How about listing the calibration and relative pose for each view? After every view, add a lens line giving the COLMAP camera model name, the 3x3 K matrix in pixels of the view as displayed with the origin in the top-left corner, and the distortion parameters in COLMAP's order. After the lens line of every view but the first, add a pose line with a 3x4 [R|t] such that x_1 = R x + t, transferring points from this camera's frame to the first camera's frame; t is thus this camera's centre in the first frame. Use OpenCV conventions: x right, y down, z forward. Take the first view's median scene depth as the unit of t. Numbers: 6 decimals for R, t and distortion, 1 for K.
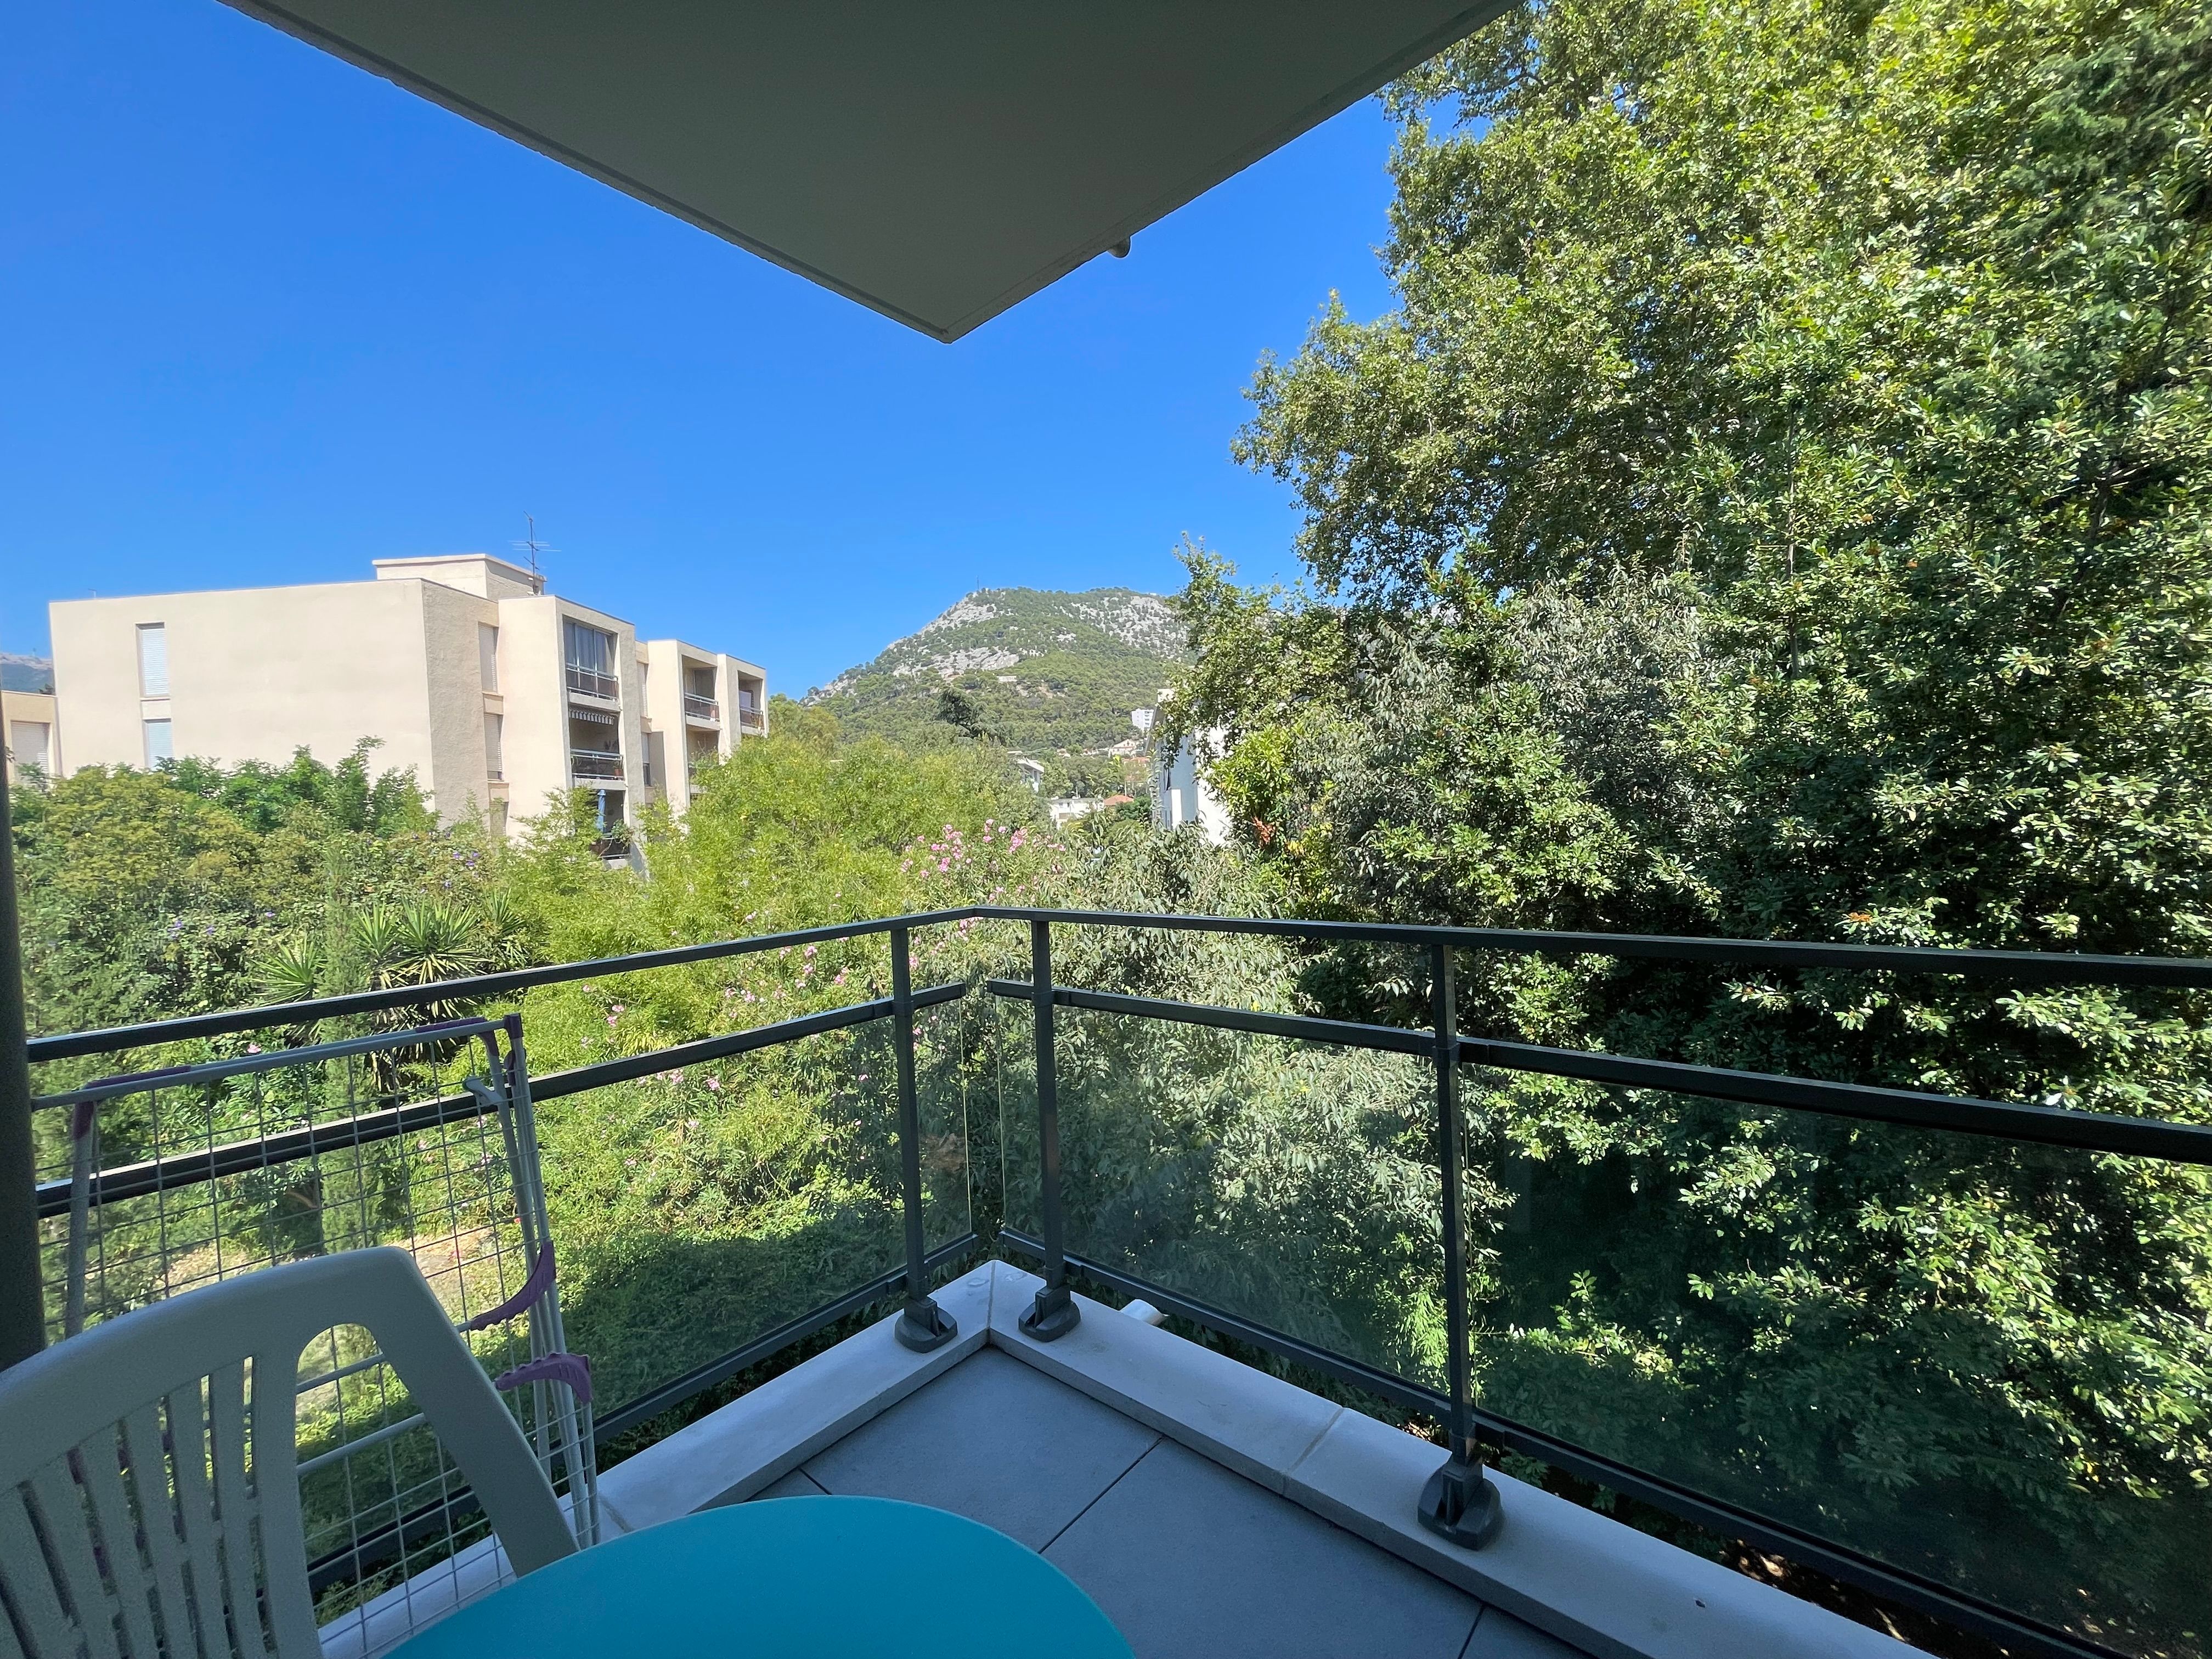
lens RADIAL K [[889.3, 0, 1099.7], [0, 889.3, 830.1], [0, 0, 1]] dist [-0.000953, -0.000528]
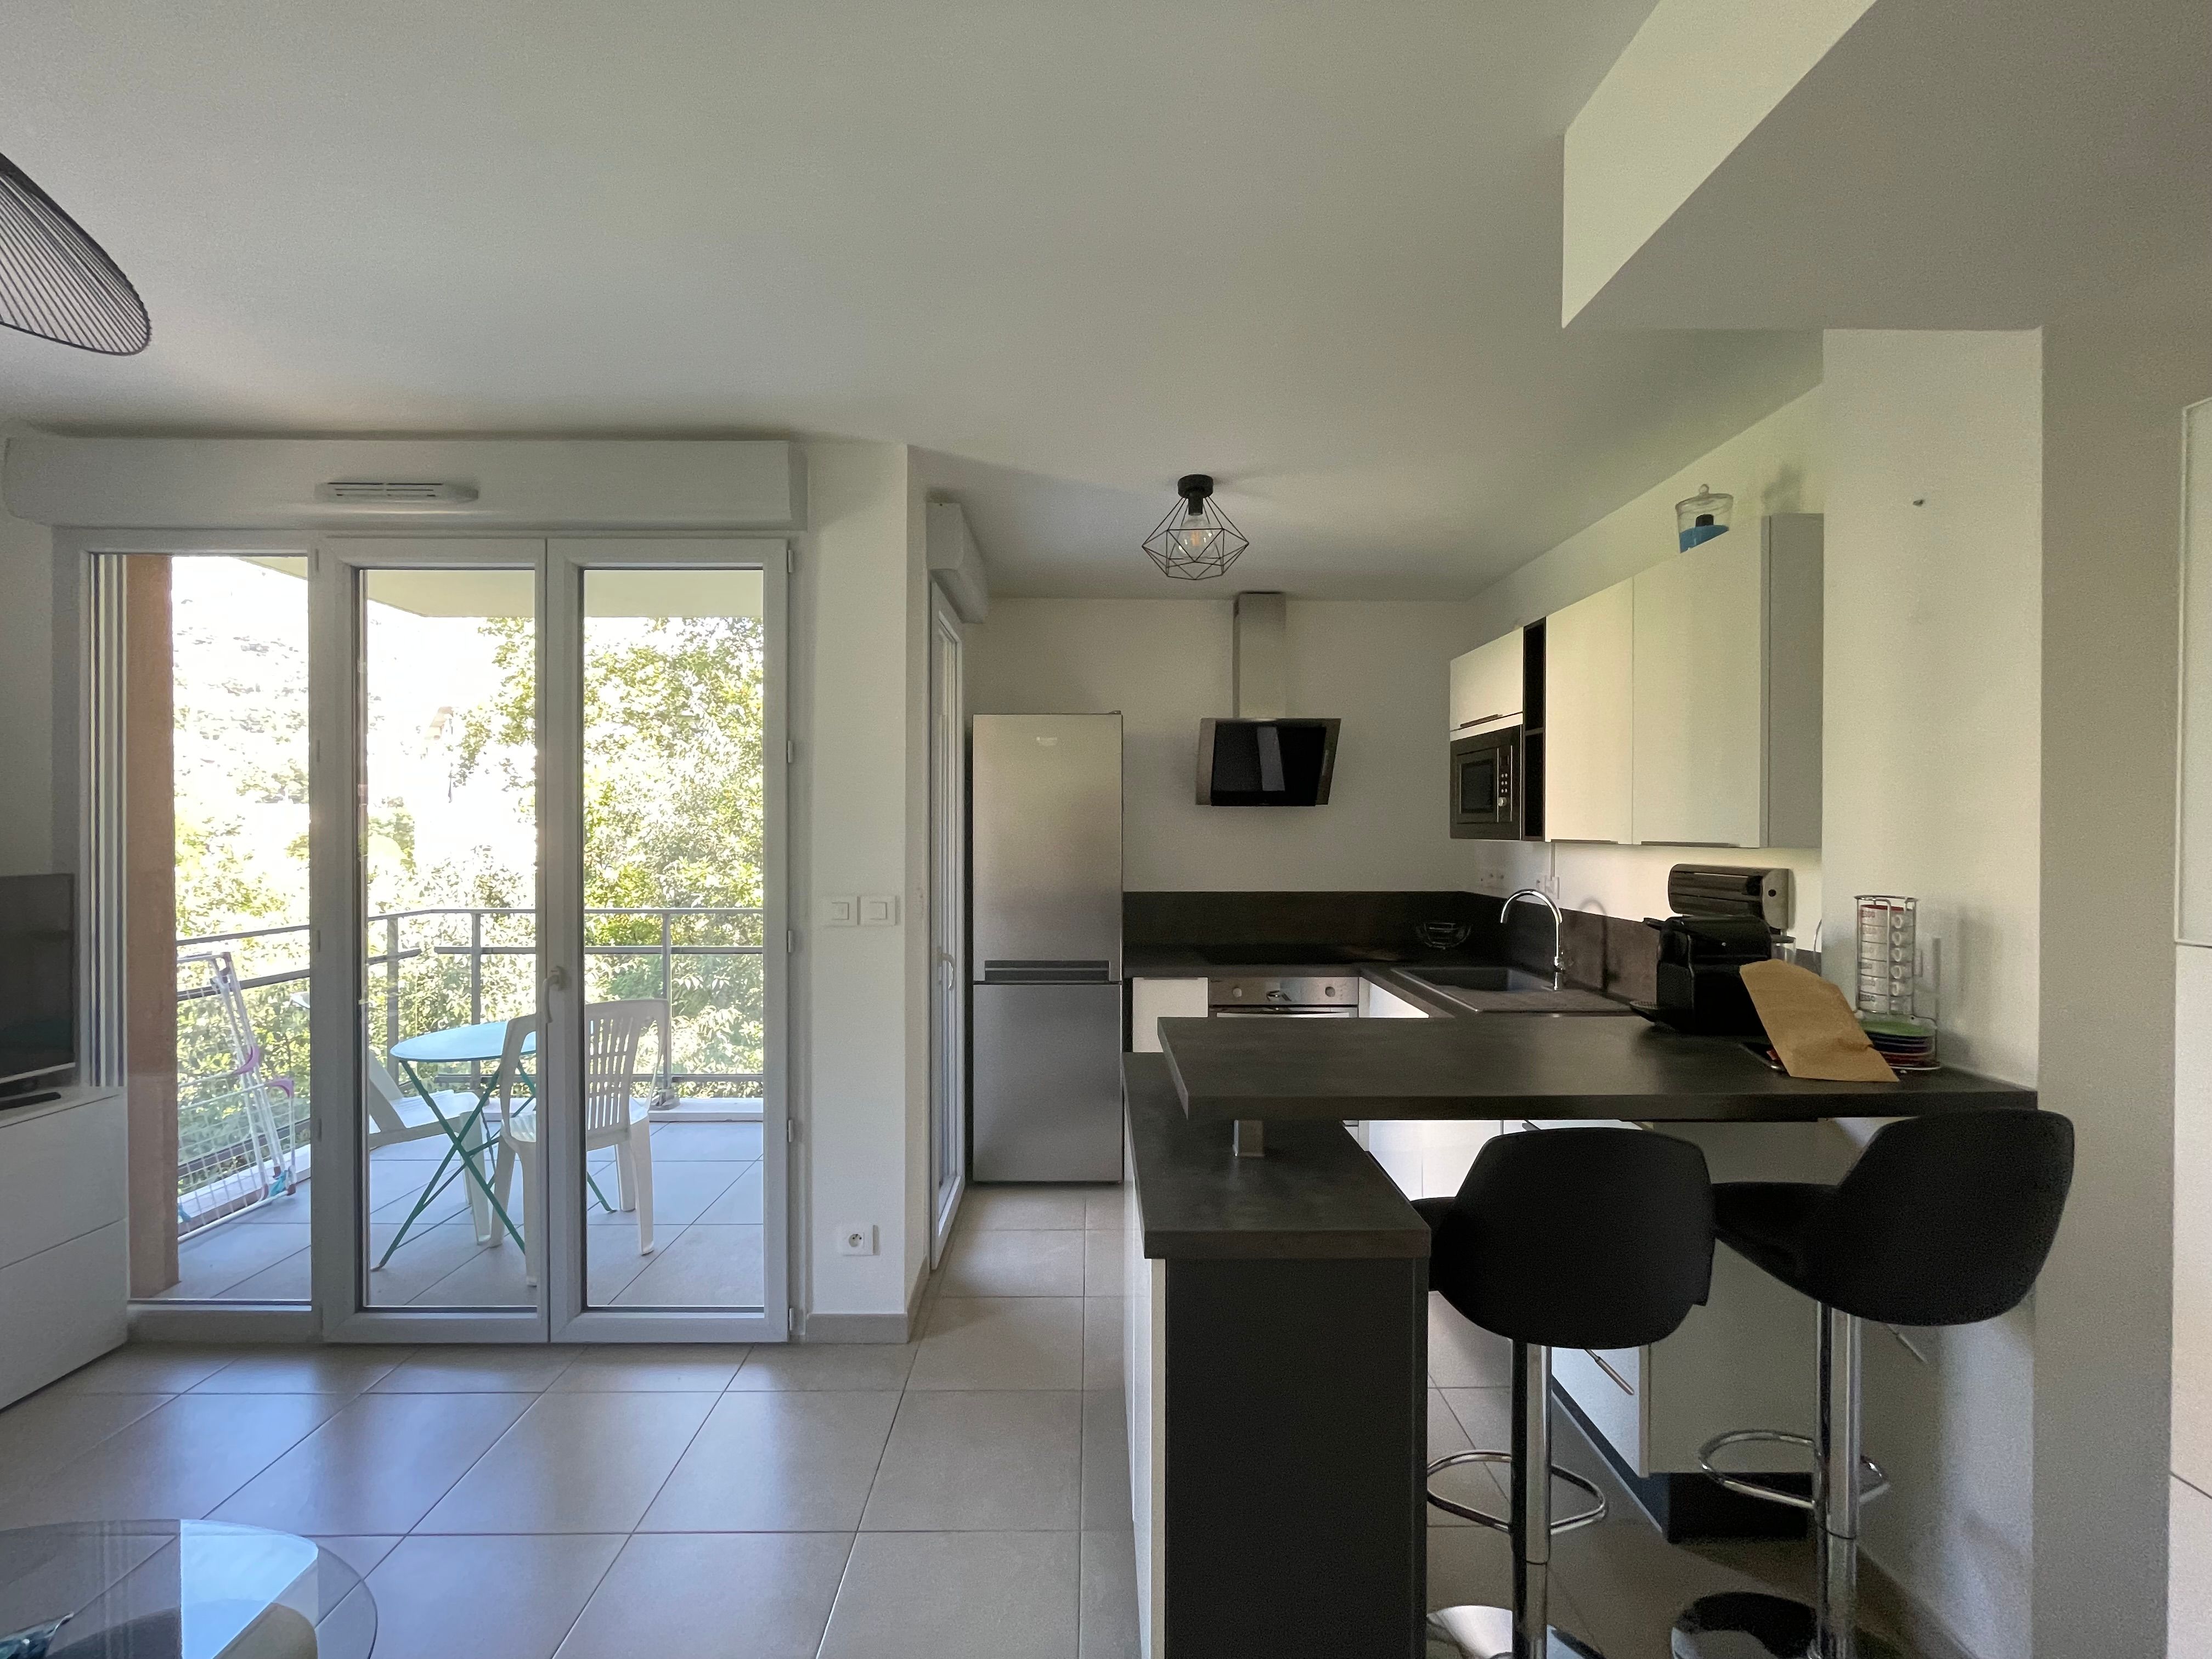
lens RADIAL K [[892.1, 0, 1098.4], [0, 892.1, 833.4], [0, 0, 1]] dist [-0.001117, -0.000366]
pose [[0.753119, 0.043420, 0.656450, -0.034936], [-0.025321, 0.998993, -0.037026, -0.004584], [-0.657397, 0.011263, 0.753461, -0.156275]]
